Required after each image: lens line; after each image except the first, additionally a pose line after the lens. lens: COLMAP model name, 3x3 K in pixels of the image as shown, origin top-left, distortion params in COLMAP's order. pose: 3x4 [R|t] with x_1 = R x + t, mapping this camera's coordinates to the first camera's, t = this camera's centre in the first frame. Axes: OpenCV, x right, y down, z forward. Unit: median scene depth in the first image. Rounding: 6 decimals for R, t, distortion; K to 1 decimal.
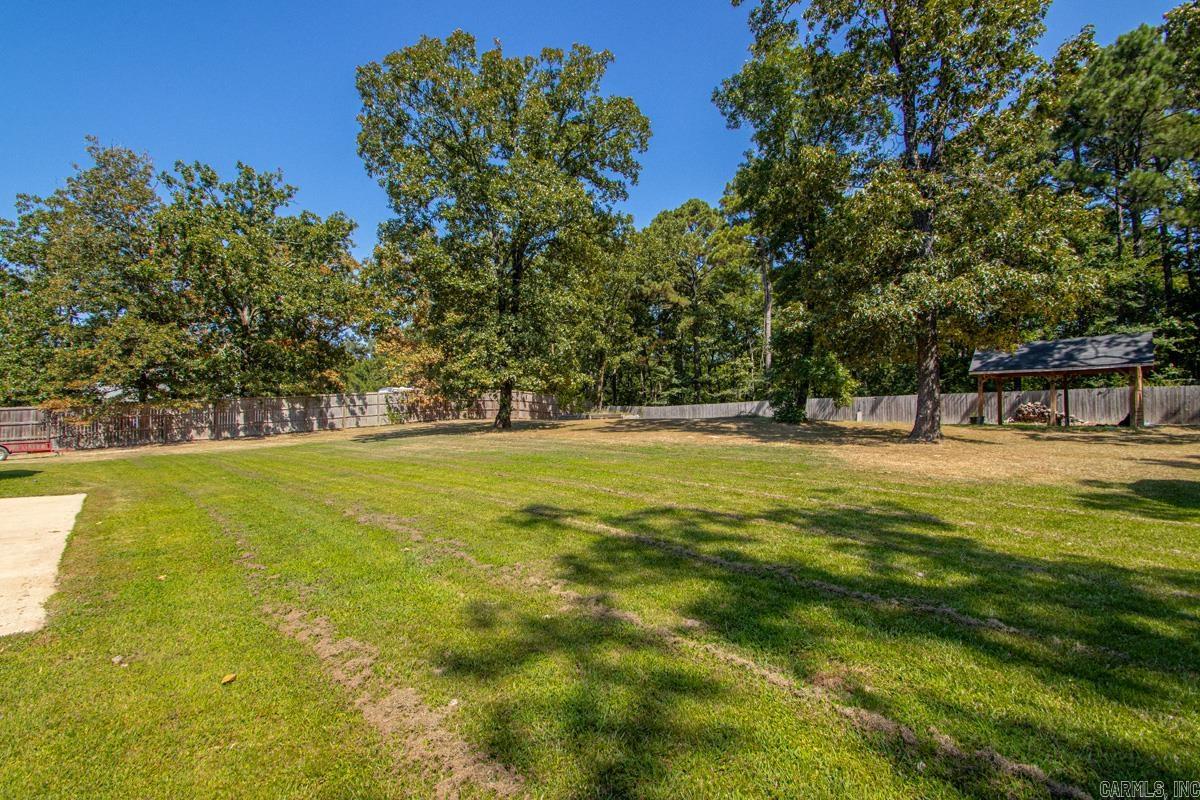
lens RADIAL K [[557.6, 0, 576.7], [0, 557.6, 402.2], [0, 0, 1]] dist [0.003422, -0.011461]
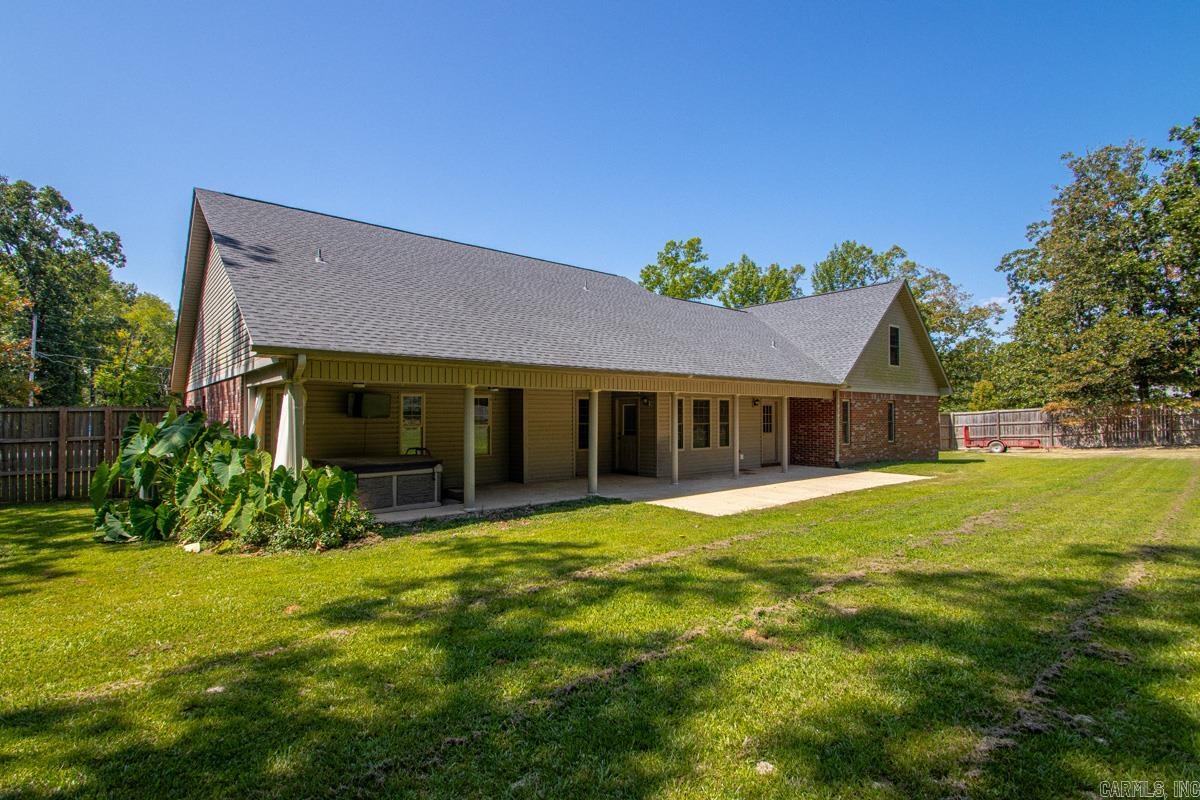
lens RADIAL K [[557.6, 0, 576.7], [0, 557.6, 402.2], [0, 0, 1]] dist [0.003422, -0.011461]
pose [[-0.019621, -0.024416, -0.999509, 0.966762], [0.027579, 0.999308, -0.024953, -0.011218], [0.999427, -0.028055, -0.018934, 0.333931]]
